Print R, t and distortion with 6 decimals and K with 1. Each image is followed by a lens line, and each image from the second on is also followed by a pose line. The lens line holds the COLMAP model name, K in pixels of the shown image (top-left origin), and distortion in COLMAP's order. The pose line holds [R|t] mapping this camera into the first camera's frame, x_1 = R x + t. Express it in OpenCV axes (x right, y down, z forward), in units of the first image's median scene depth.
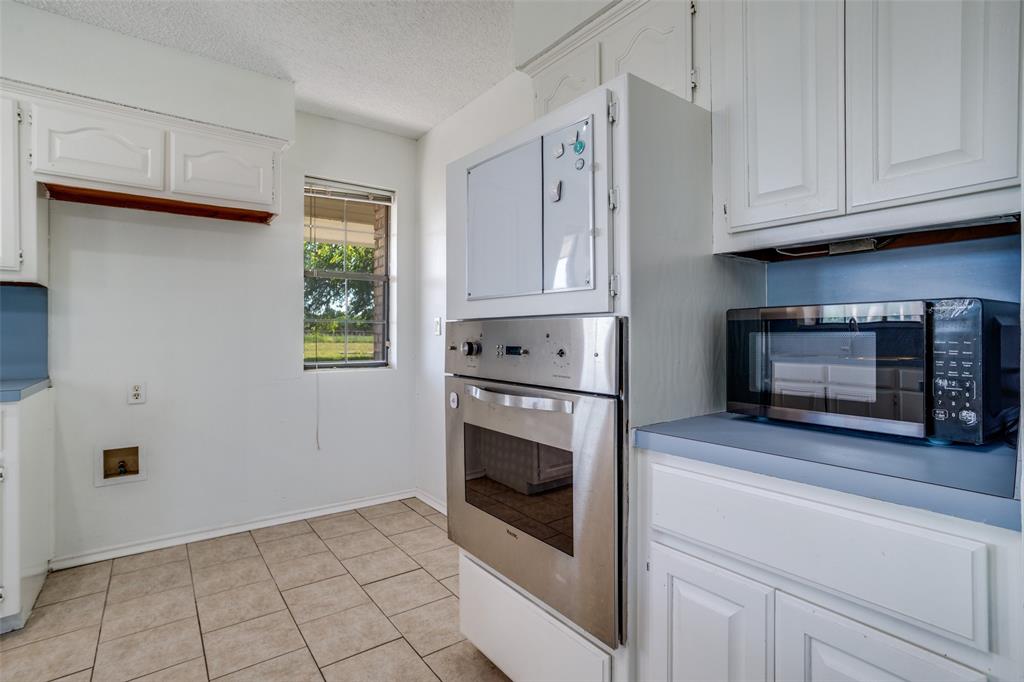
lens RADIAL K [[492.7, 0, 514.0], [0, 492.7, 337.8], [0, 0, 1]] dist [-0.044318, 0.022318]
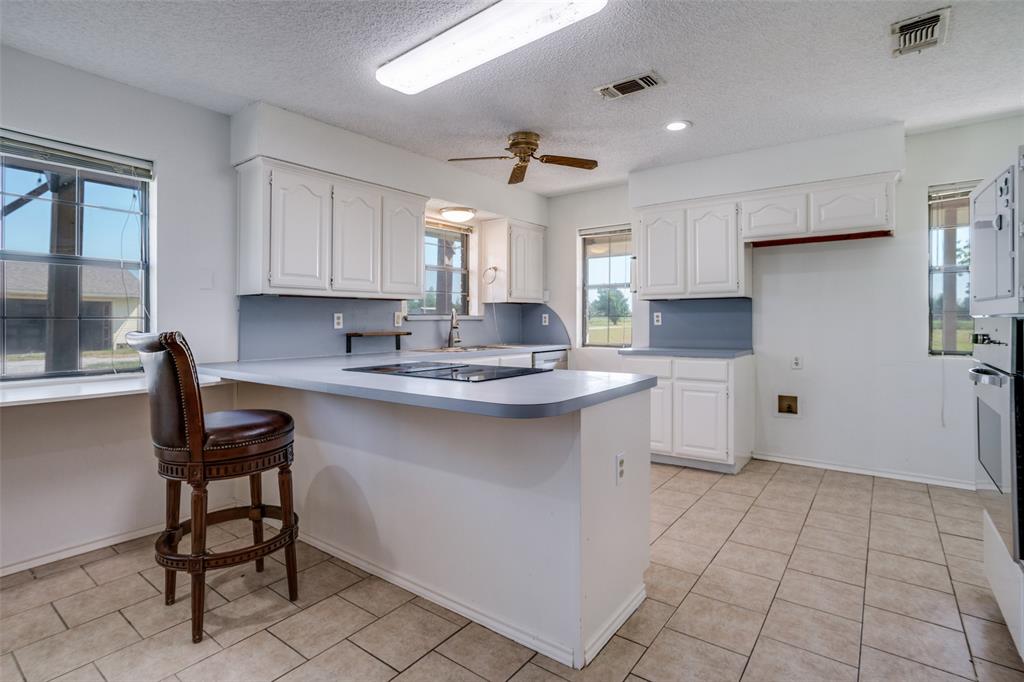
lens RADIAL K [[507.5, 0, 507.7], [0, 507.5, 327.1], [0, 0, 1]] dist [-0.015485, 0.000864]
pose [[0.271675, 0.008858, -0.962348, 0.594578], [-0.000604, 0.999959, 0.009033, -0.013625], [0.962389, -0.001873, 0.271669, -0.378911]]
